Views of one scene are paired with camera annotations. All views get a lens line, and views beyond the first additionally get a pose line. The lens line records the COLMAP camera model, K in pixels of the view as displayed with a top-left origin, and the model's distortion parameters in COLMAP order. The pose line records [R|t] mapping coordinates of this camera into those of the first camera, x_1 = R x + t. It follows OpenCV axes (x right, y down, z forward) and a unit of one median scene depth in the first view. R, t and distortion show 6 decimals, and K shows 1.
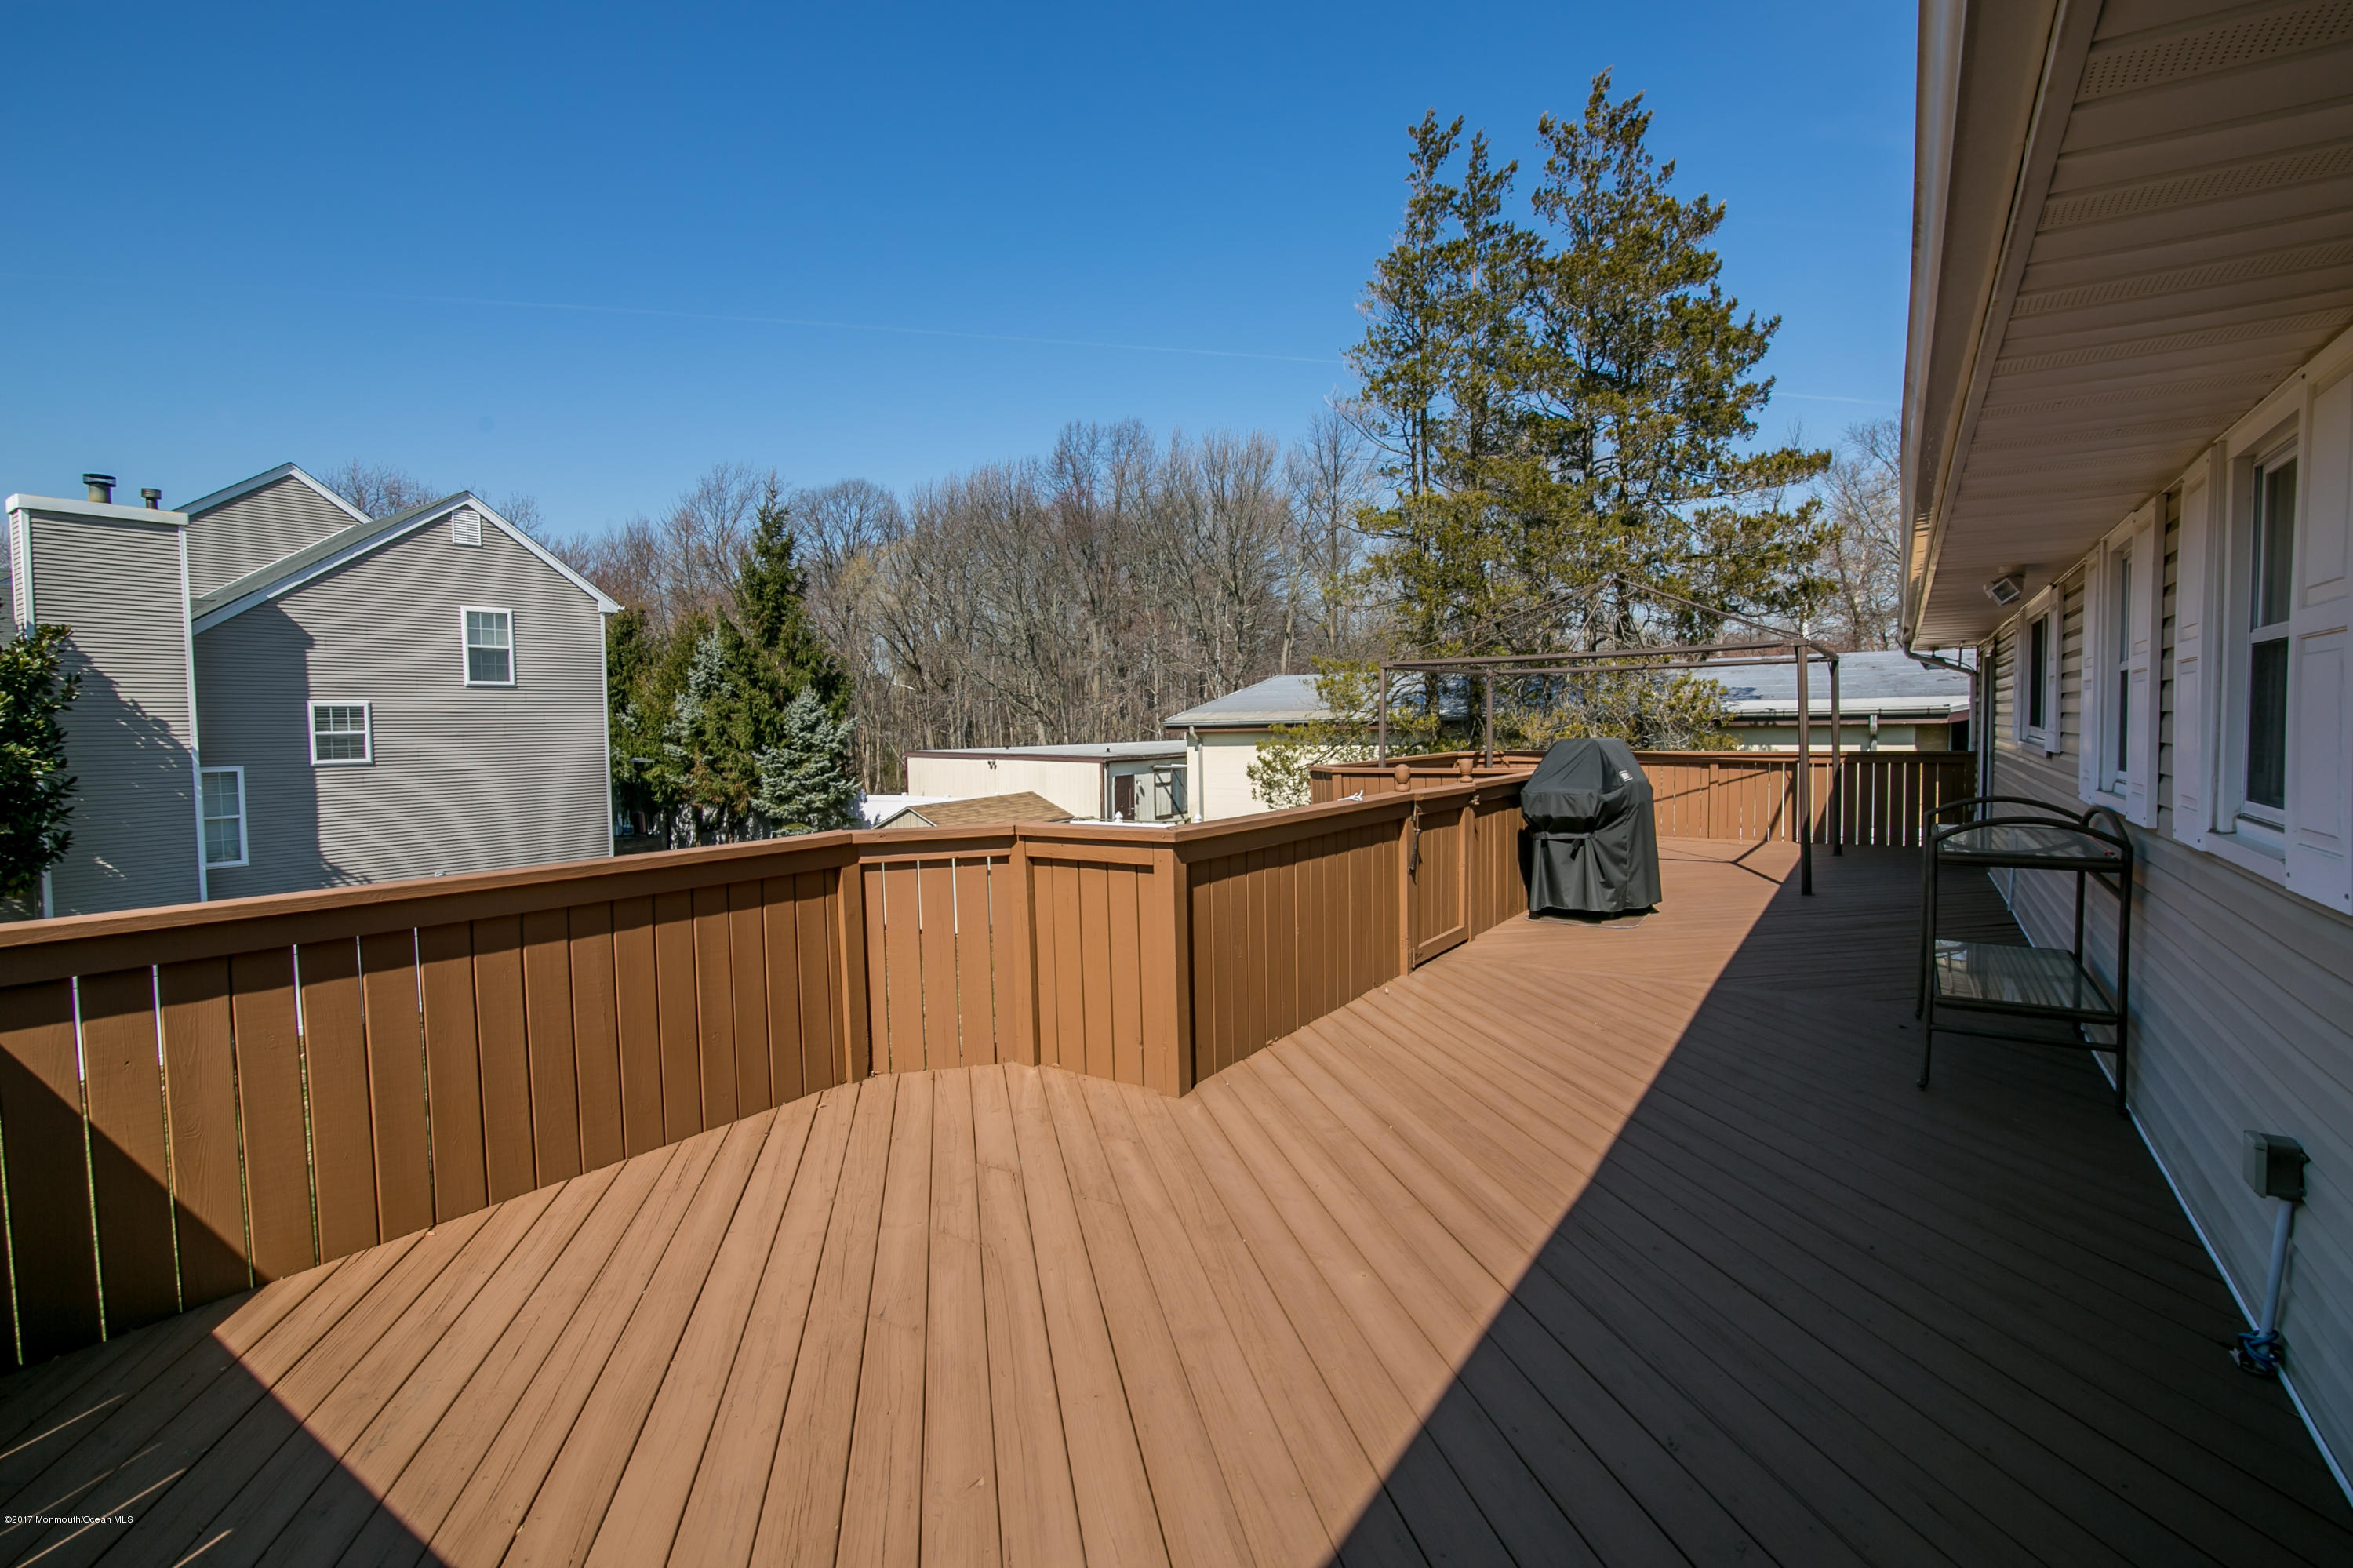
lens RADIAL K [[1066.8, 0, 1168.6], [0, 1066.8, 779.9], [0, 0, 1]] dist [-0.019401, 0.001209]
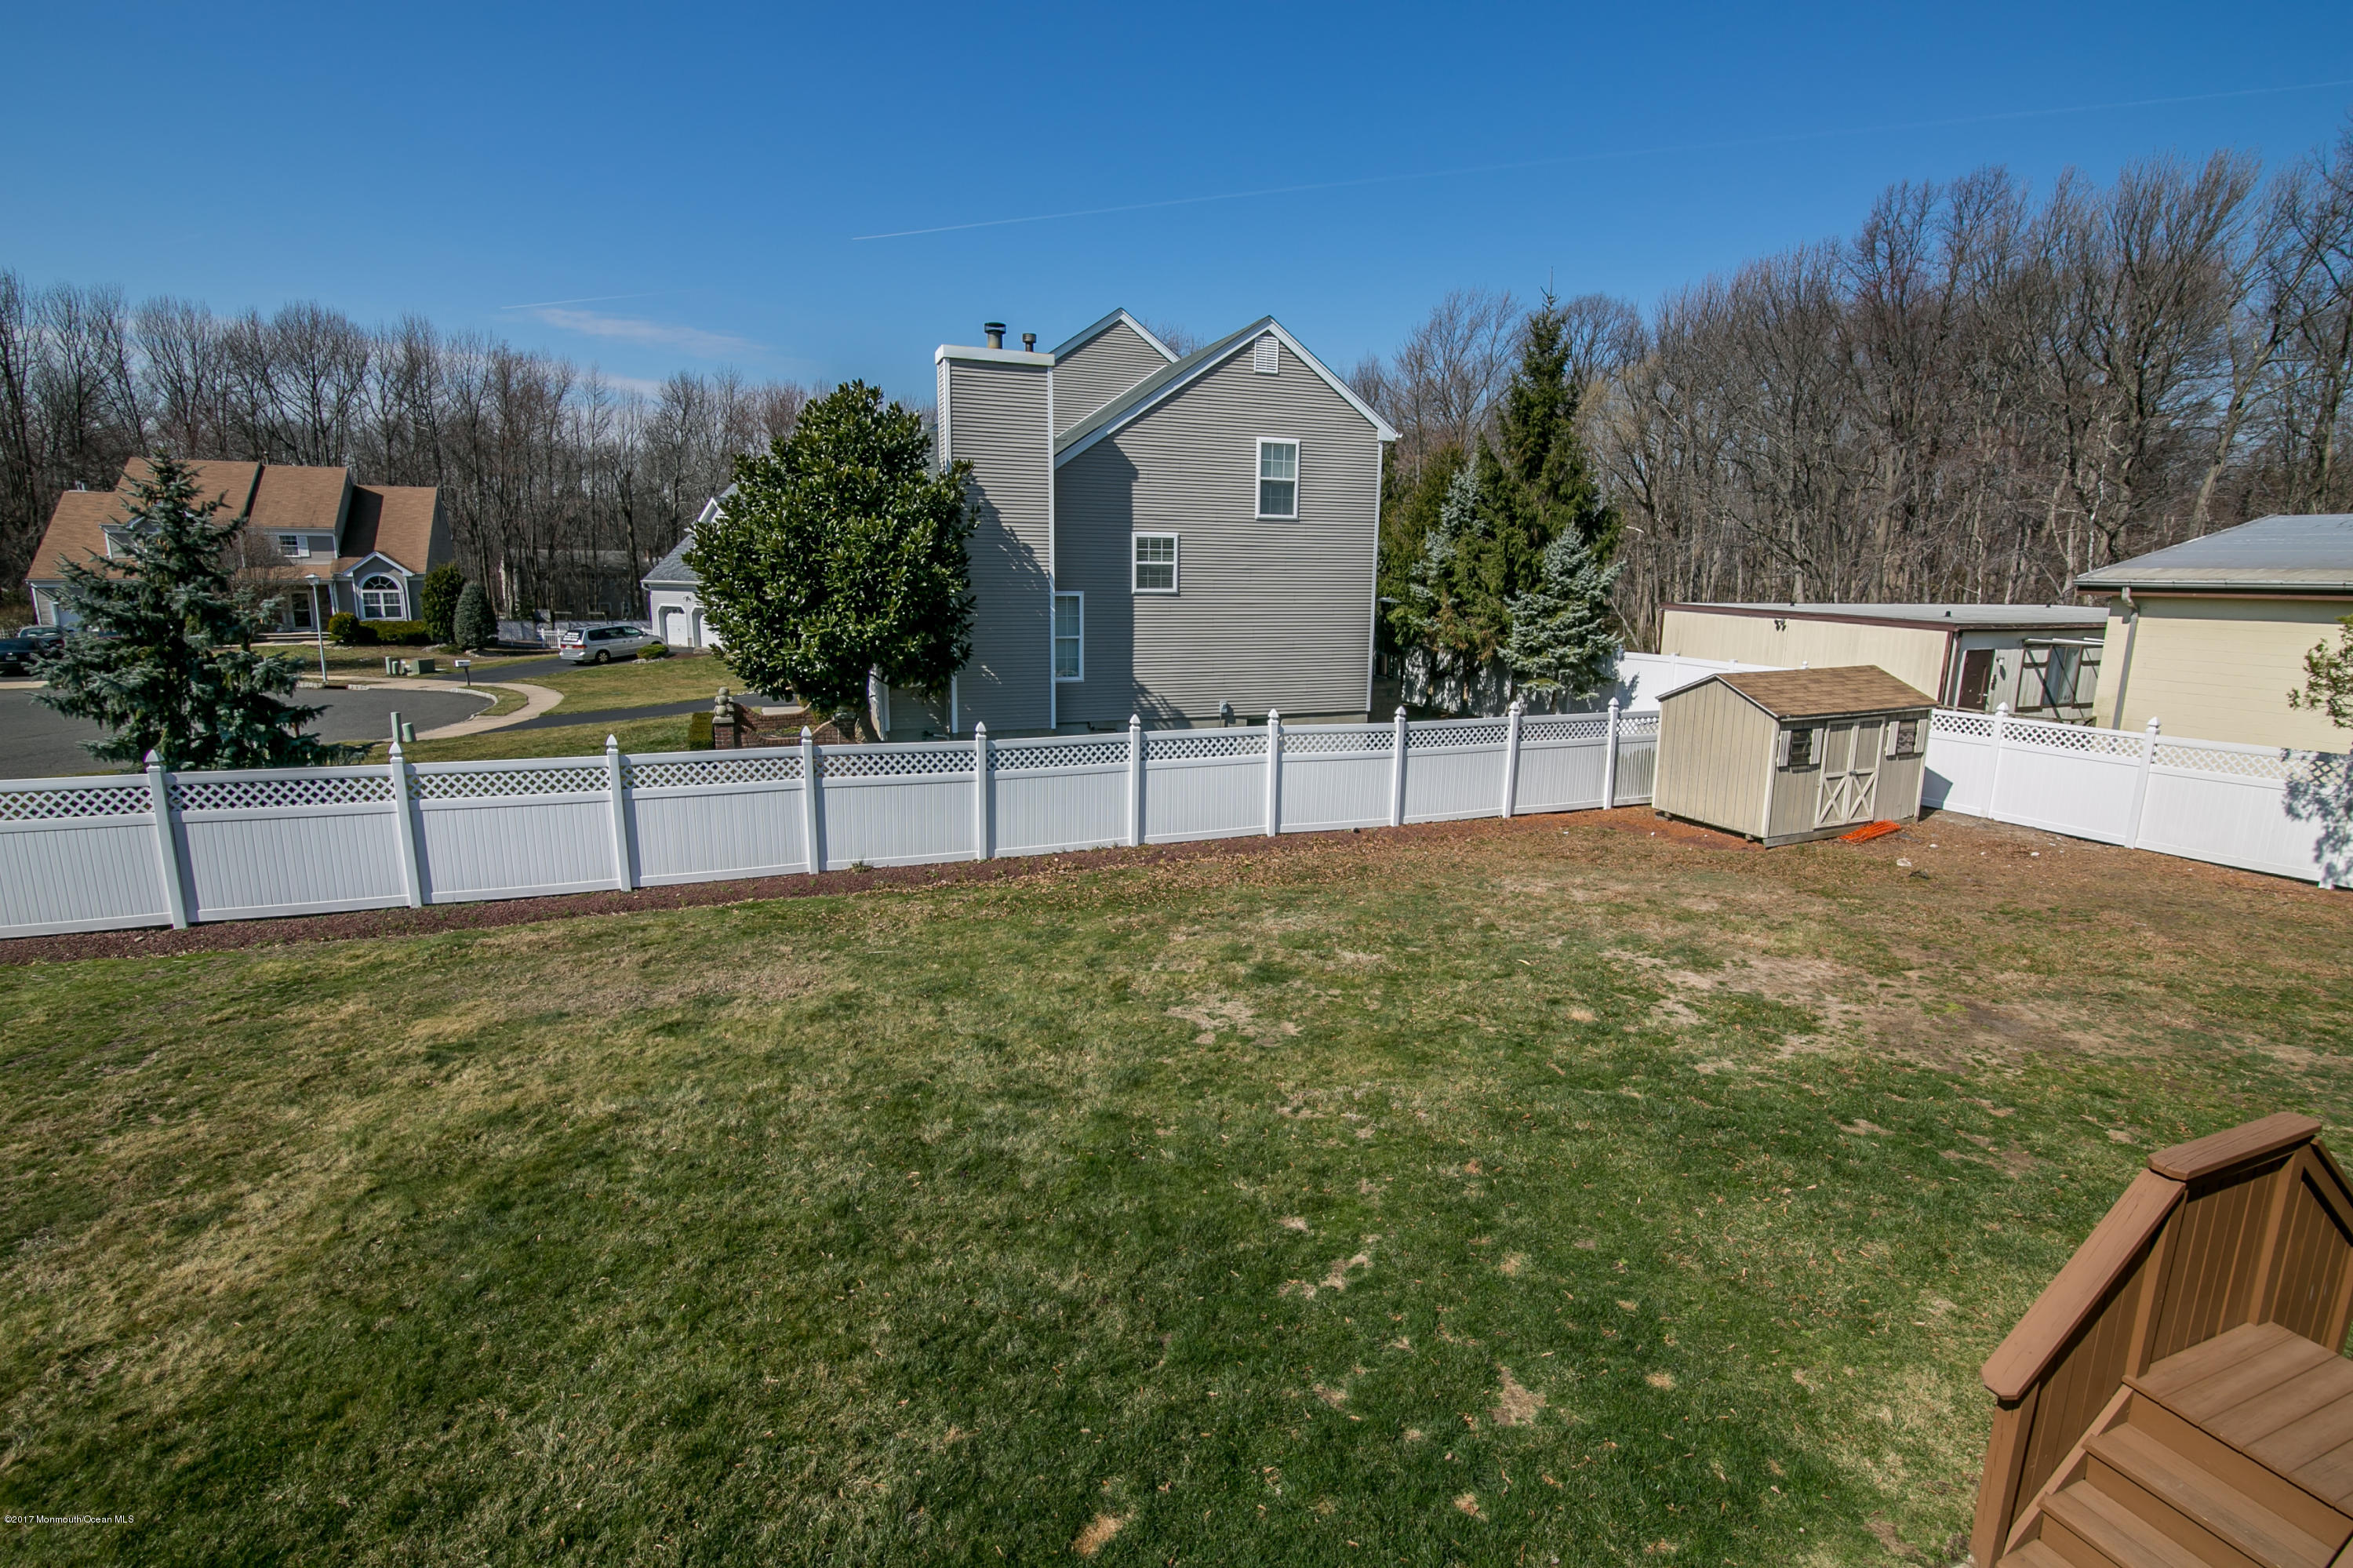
lens RADIAL K [[1072.0, 0, 1176.0], [0, 1072.0, 775.2], [0, 0, 1]] dist [-0.022314, 0.001891]
pose [[0.821157, 0.132664, -0.555069, -0.090308], [-0.054894, 0.986457, 0.154559, -0.001203], [0.568056, -0.096447, 0.817319, 0.070530]]
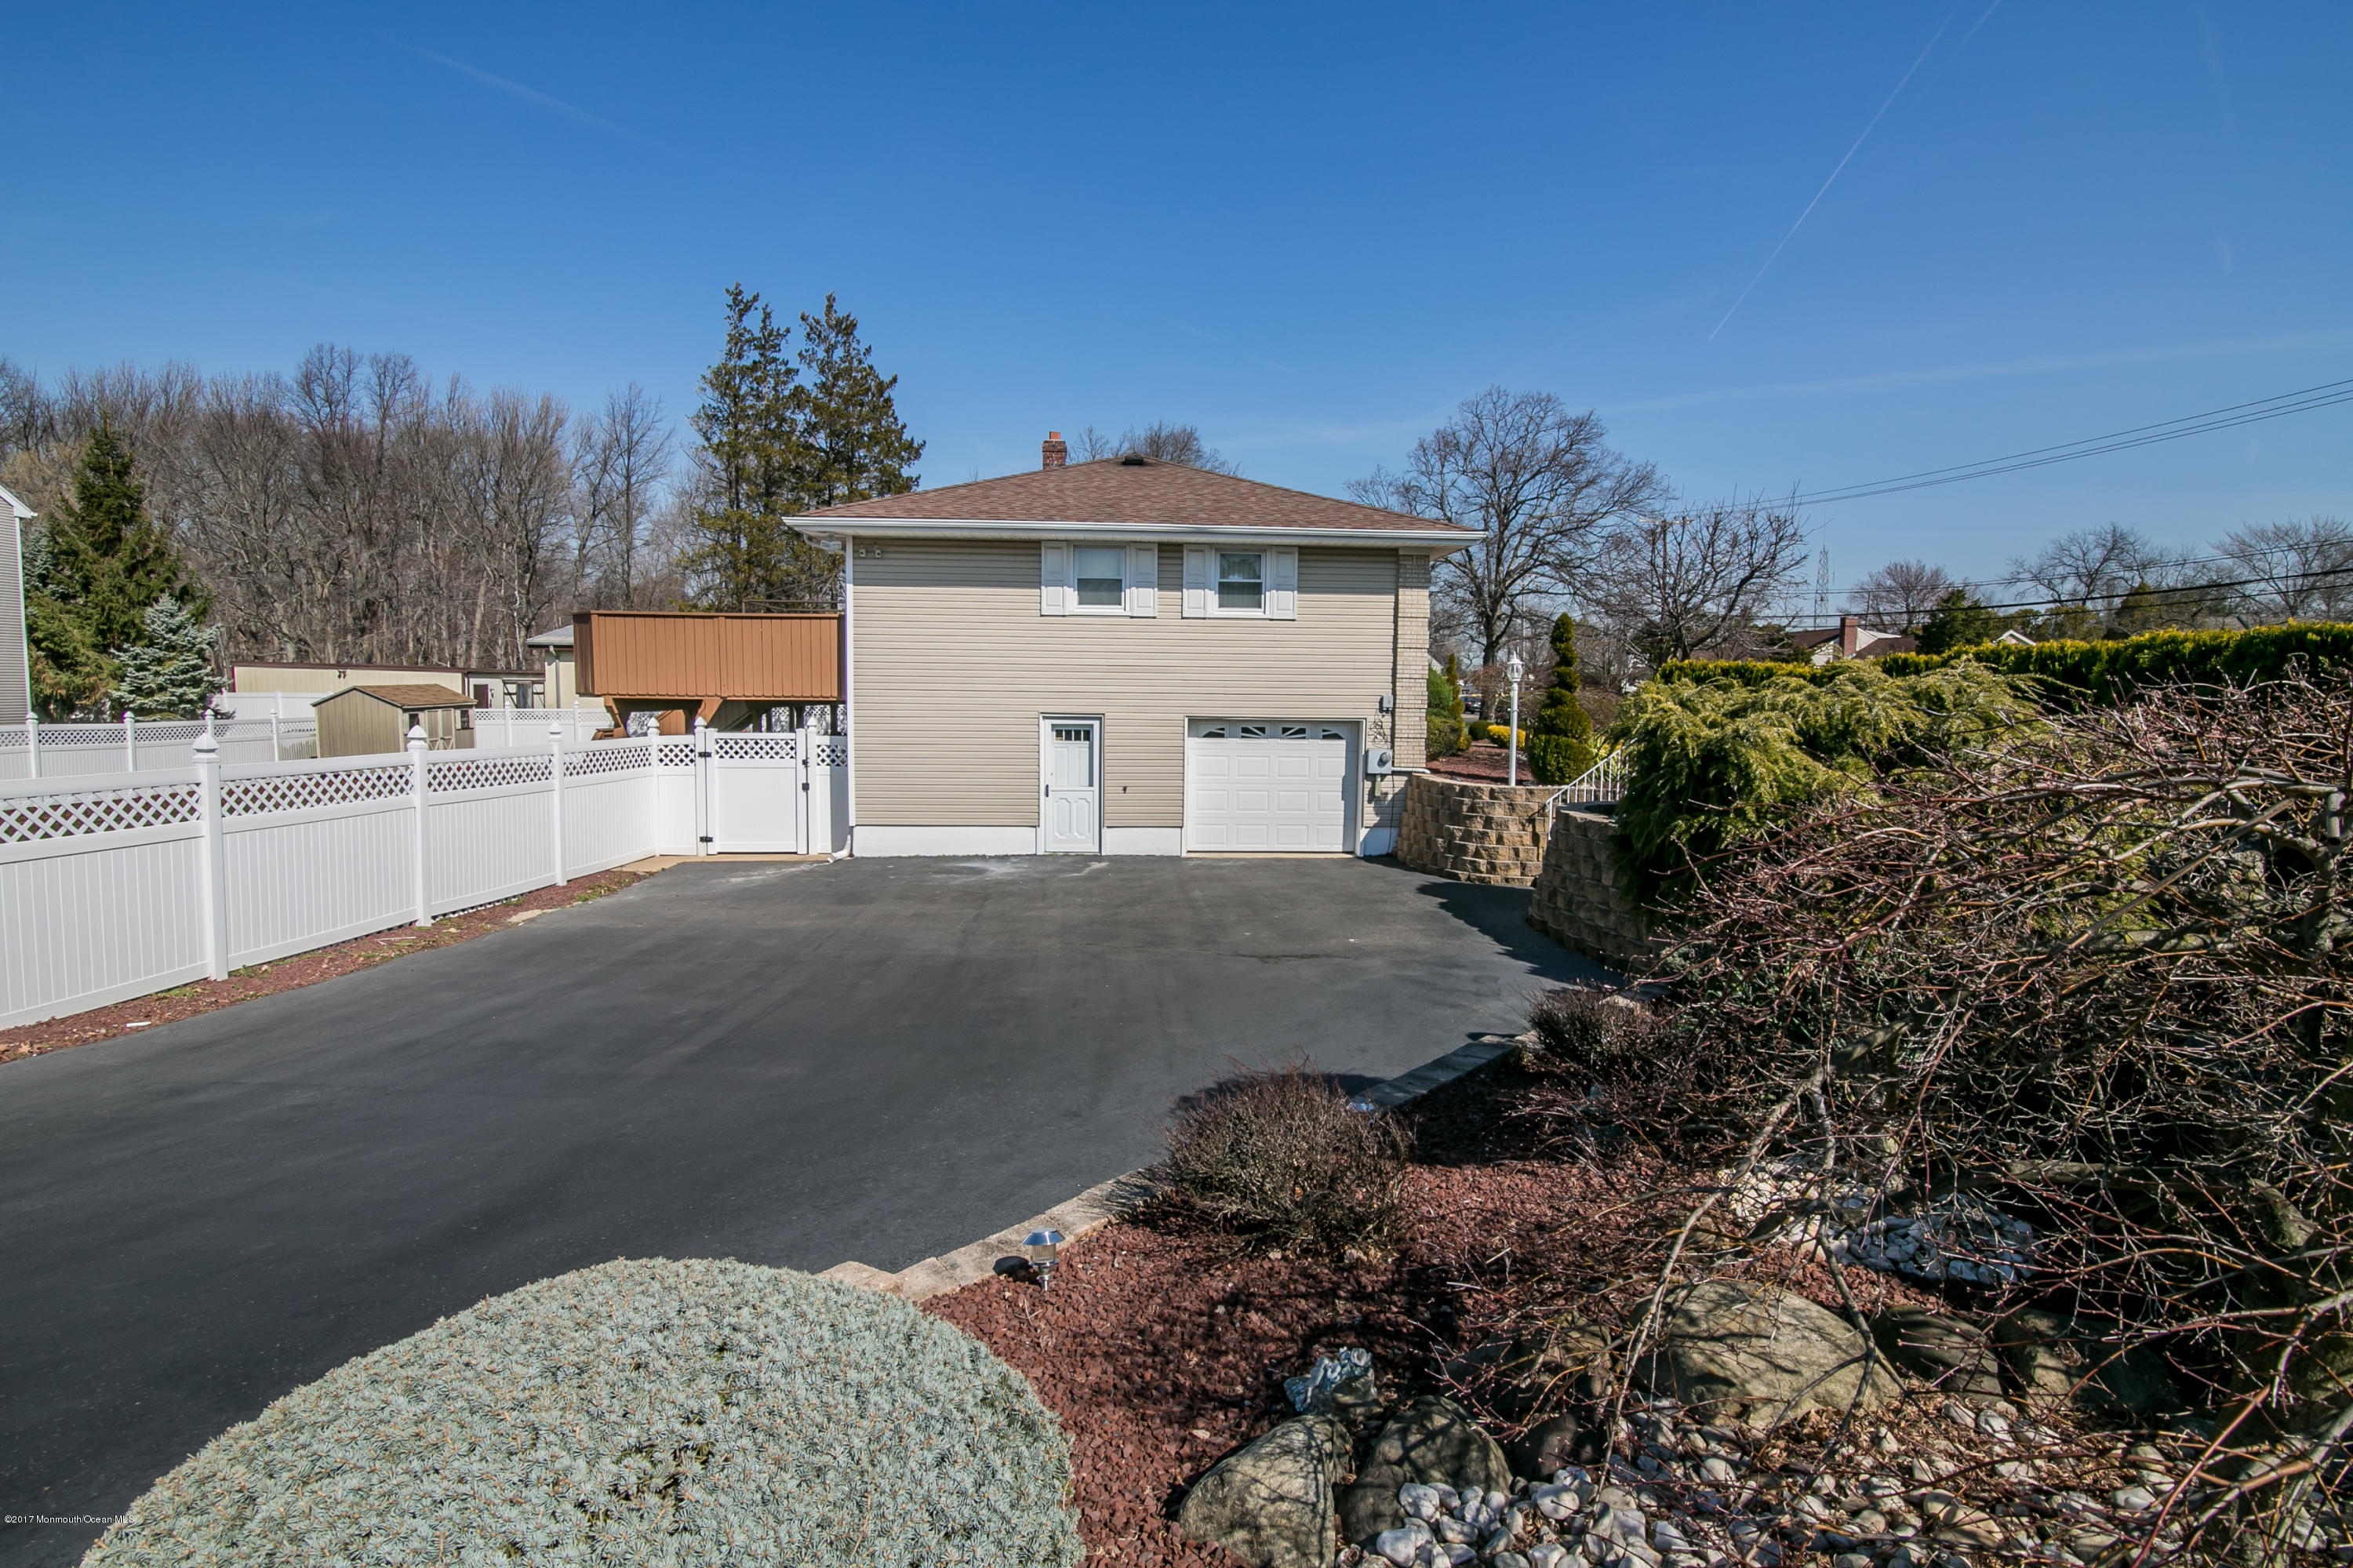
lens RADIAL K [[1066.8, 0, 1168.6], [0, 1066.8, 779.9], [0, 0, 1]] dist [-0.019401, 0.001209]
pose [[0.790272, -0.028709, 0.612083, -0.186274], [0.009891, 0.999369, 0.034105, 0.083235], [-0.612676, -0.020898, 0.790058, -0.544215]]
